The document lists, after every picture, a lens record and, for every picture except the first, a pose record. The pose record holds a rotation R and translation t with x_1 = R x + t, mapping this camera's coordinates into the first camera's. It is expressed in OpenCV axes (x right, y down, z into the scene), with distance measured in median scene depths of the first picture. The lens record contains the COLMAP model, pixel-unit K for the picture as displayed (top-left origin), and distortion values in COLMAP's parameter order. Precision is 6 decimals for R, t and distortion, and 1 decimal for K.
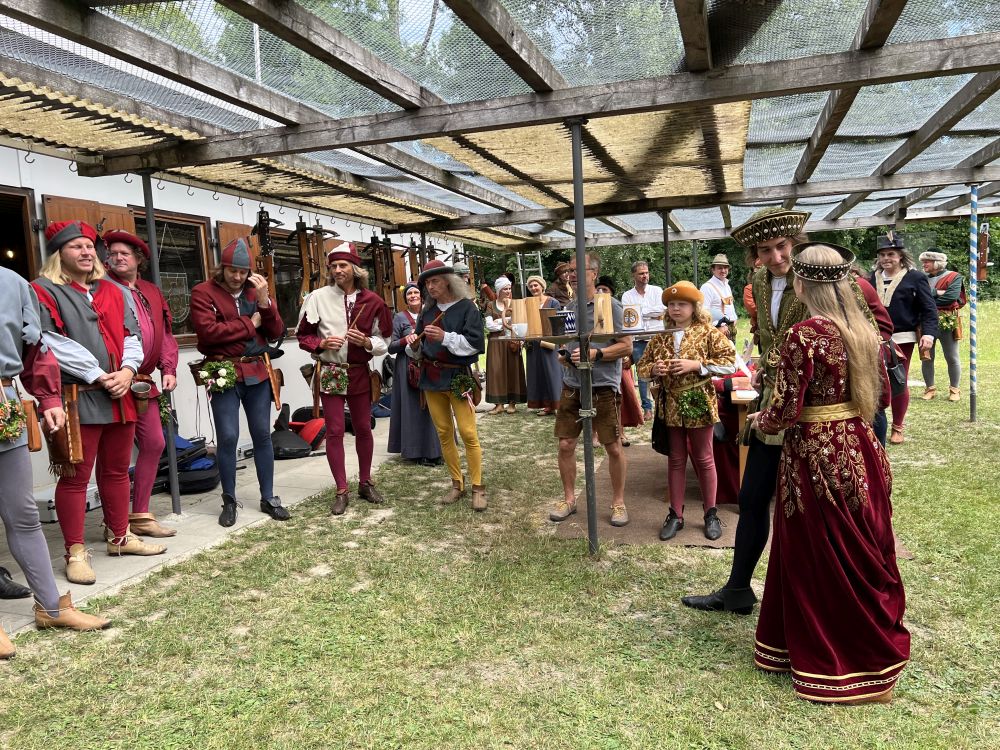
lens RADIAL K [[746.8, 0, 495.4], [0, 746.8, 380.5], [0, 0, 1]] dist [0.054820, -0.058026]
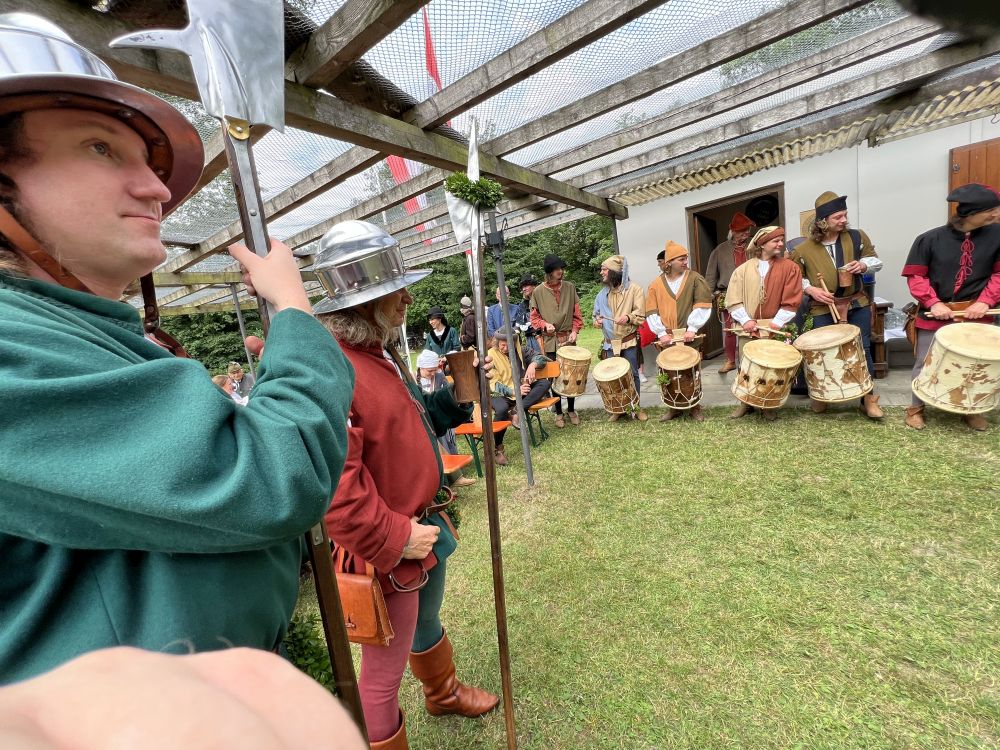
lens RADIAL K [[411.6, 0, 500.7], [0, 411.6, 379.7], [0, 0, 1]] dist [0.000300, 0.000289]
pose [[-0.271918, 0.232082, -0.933916, 0.443618], [0.071674, 0.972672, 0.220844, -0.031846], [0.959647, -0.006886, -0.281122, 0.160400]]
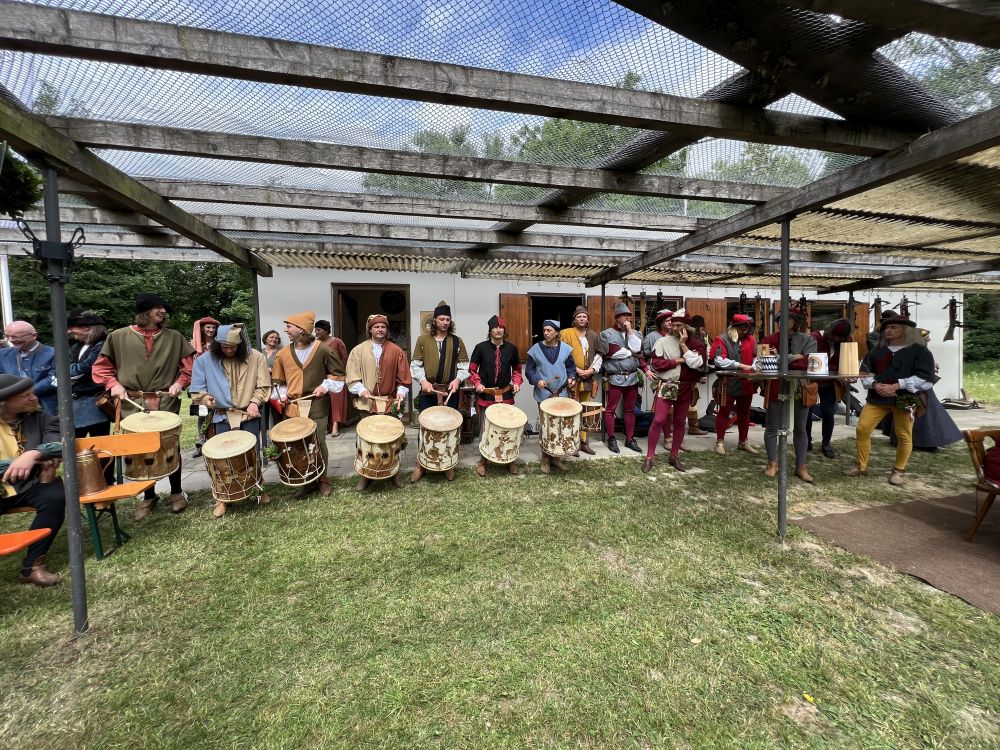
lens RADIAL K [[399.3, 0, 497.9], [0, 399.3, 375.0], [0, 0, 1]] dist [-0.000102, 0.000093]
pose [[0.512870, 0.088596, -0.853882, 0.400640], [-0.093802, 0.994488, 0.046844, -0.038645], [0.853326, 0.056071, 0.518354, 0.158734]]
